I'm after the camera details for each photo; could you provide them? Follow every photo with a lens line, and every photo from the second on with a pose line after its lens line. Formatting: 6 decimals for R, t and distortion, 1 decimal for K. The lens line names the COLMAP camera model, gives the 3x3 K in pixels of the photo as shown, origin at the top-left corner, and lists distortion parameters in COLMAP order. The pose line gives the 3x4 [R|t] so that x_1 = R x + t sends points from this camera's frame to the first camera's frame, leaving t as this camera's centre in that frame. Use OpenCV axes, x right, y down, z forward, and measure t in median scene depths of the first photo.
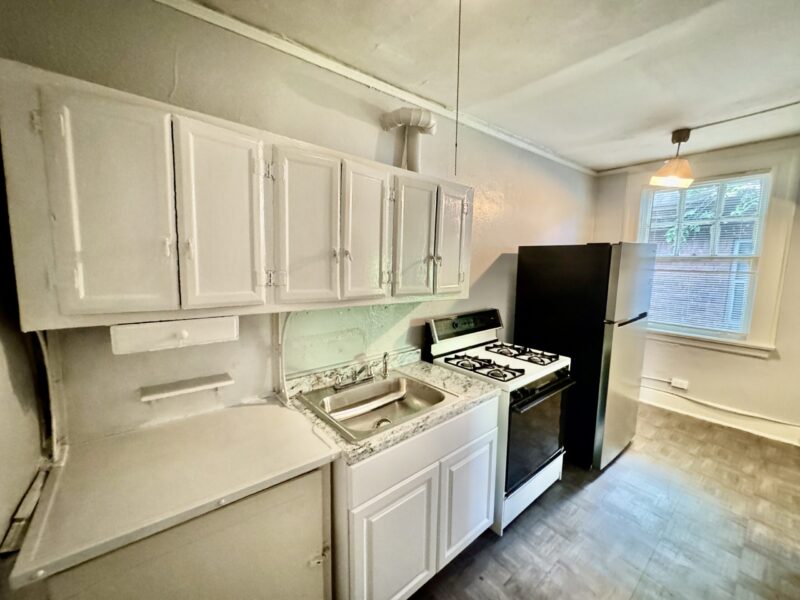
lens RADIAL K [[319.0, 0, 402.0], [0, 319.0, 304.8], [0, 0, 1]] dist [-0.006095, 0.000090]
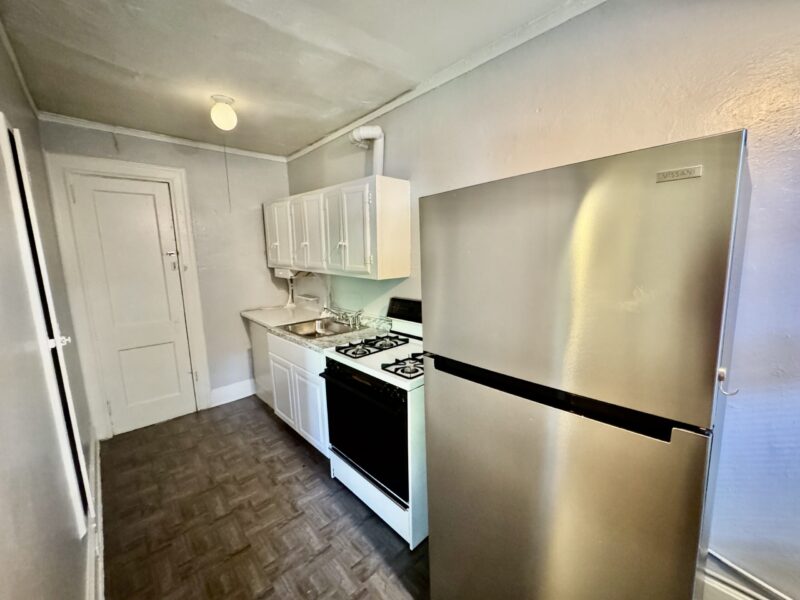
lens RADIAL K [[319.0, 0, 402.2], [0, 319.0, 295.2], [0, 0, 1]] dist [-0.006095, 0.000090]
pose [[0.076950, 0.131210, -0.988364, 1.546819], [-0.093558, 0.987879, 0.123862, -0.126966], [0.992636, 0.082938, 0.088293, 1.195876]]
